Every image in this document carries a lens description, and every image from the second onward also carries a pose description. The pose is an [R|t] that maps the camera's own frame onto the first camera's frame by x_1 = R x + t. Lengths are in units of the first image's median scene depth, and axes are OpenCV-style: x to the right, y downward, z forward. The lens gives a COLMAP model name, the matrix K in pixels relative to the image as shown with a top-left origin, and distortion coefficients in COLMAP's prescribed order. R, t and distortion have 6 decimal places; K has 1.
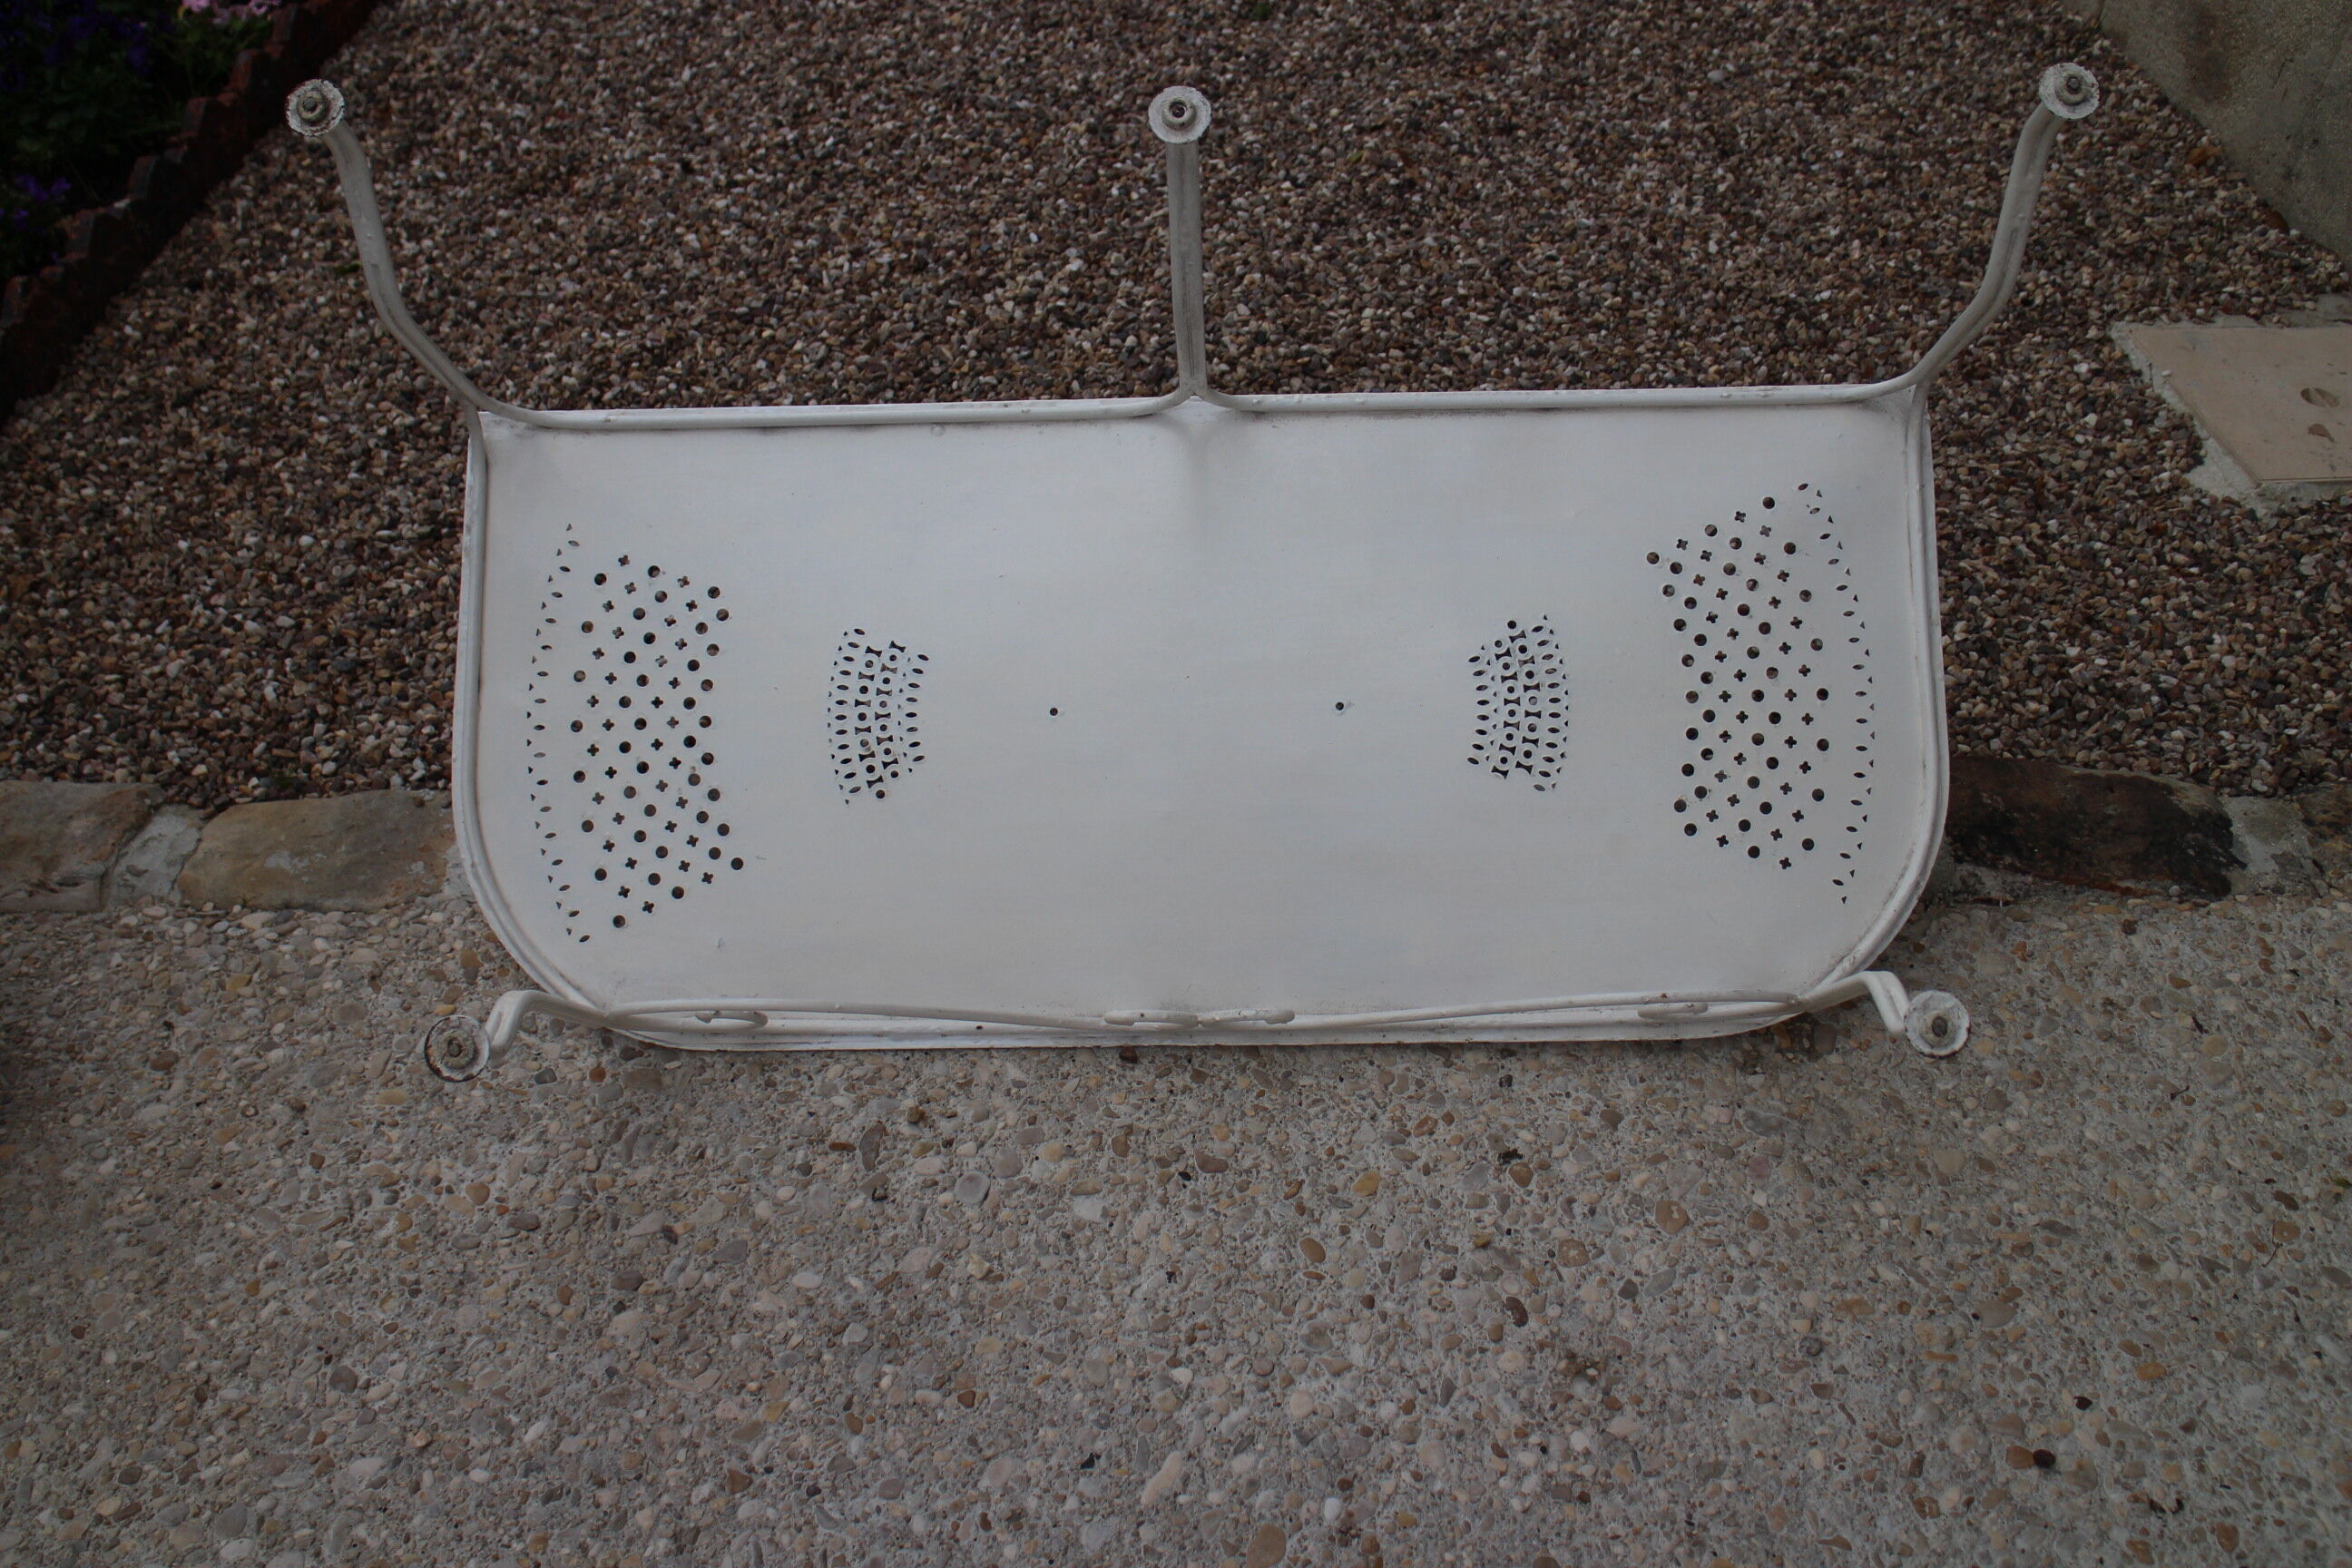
lens RADIAL K [[2164.1, 0, 1183.2], [0, 2164.1, 780.0], [0, 0, 1]] dist [-0.138173, 0.124566]
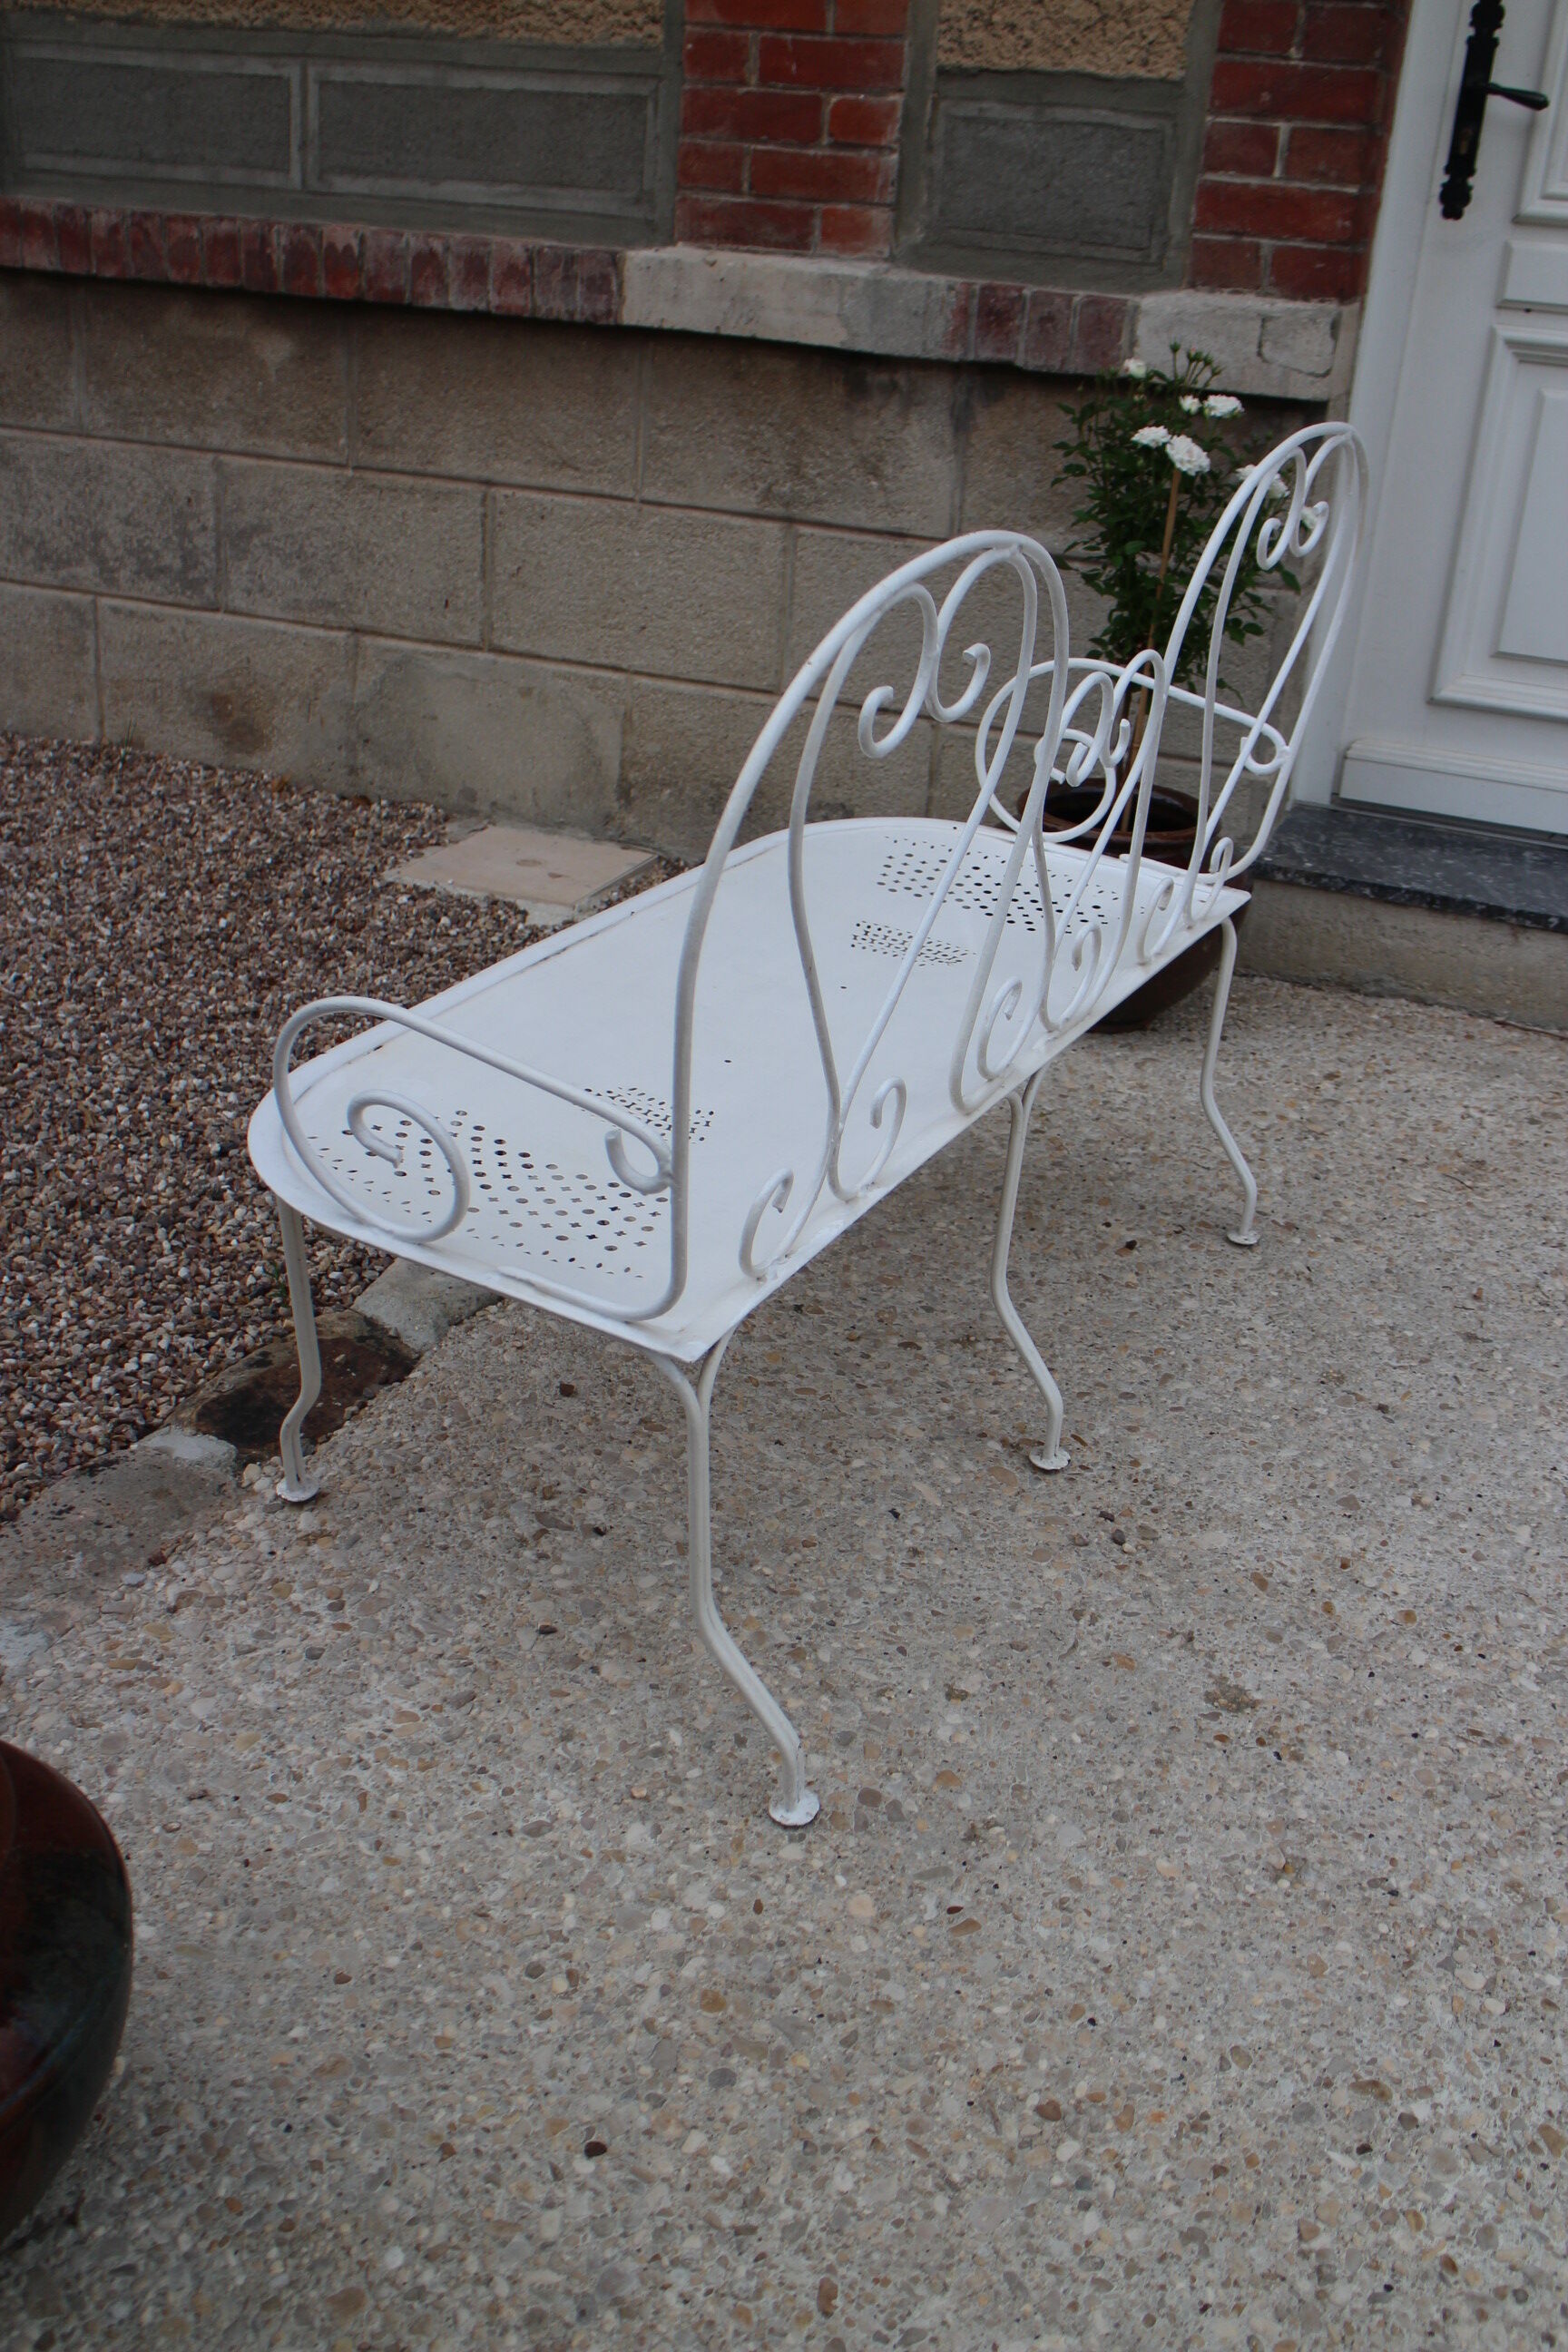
lens RADIAL K [[2167.9, 0, 799.4], [0, 2167.9, 1206.3], [0, 0, 1]] dist [-0.141963, 0.131121]
pose [[0.457410, -0.380798, 0.803598, -0.824698], [0.542891, 0.835305, 0.086808, -0.010057], [-0.704305, 0.396559, 0.588808, 0.077313]]
